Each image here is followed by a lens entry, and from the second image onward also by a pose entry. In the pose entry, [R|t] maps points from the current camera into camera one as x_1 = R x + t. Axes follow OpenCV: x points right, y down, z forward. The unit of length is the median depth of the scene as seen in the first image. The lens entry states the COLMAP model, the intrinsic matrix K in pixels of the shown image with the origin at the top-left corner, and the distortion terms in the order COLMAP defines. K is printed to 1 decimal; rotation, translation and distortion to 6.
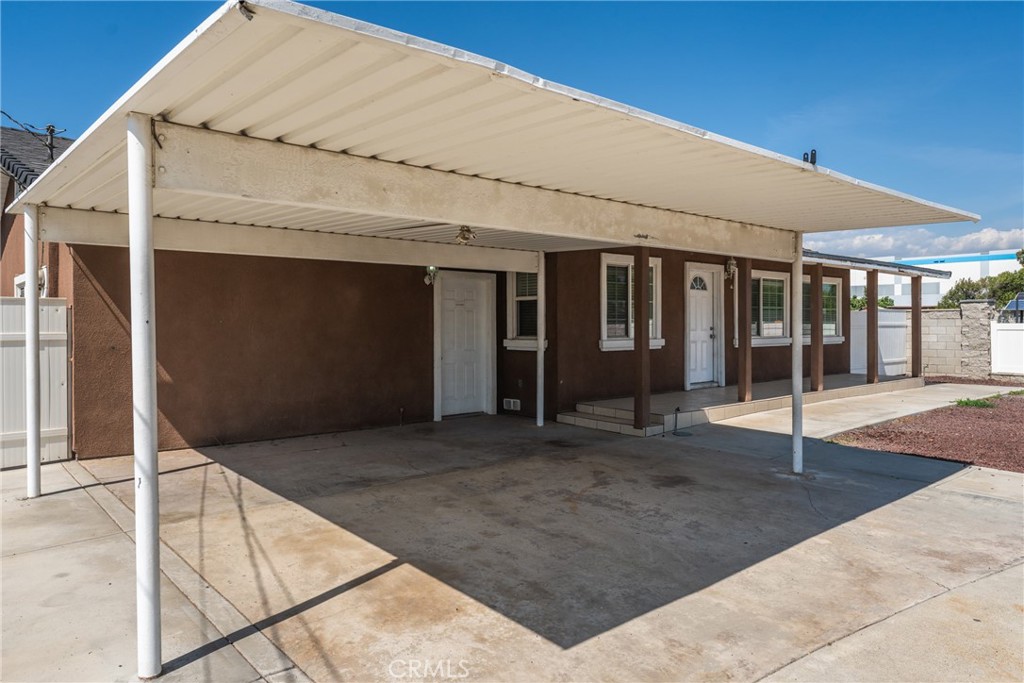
lens RADIAL K [[687.8, 0, 521.4], [0, 687.8, 317.0], [0, 0, 1]] dist [0.003139, -0.000944]
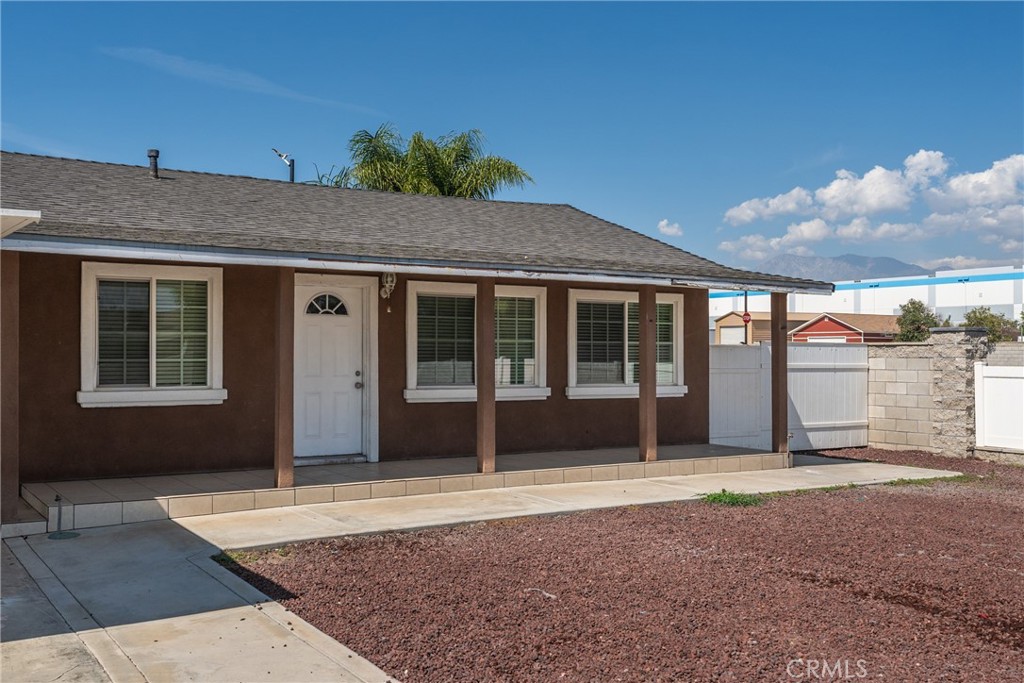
lens RADIAL K [[1026.1, 0, 512.7], [0, 1026.1, 337.7], [0, 0, 1]] dist [0.035996, 0.000000]
pose [[0.990266, 0.000980, -0.139181, 0.559580], [-0.002428, 0.999945, -0.010241, -0.007645], [0.139164, 0.010479, 0.990214, 0.047380]]
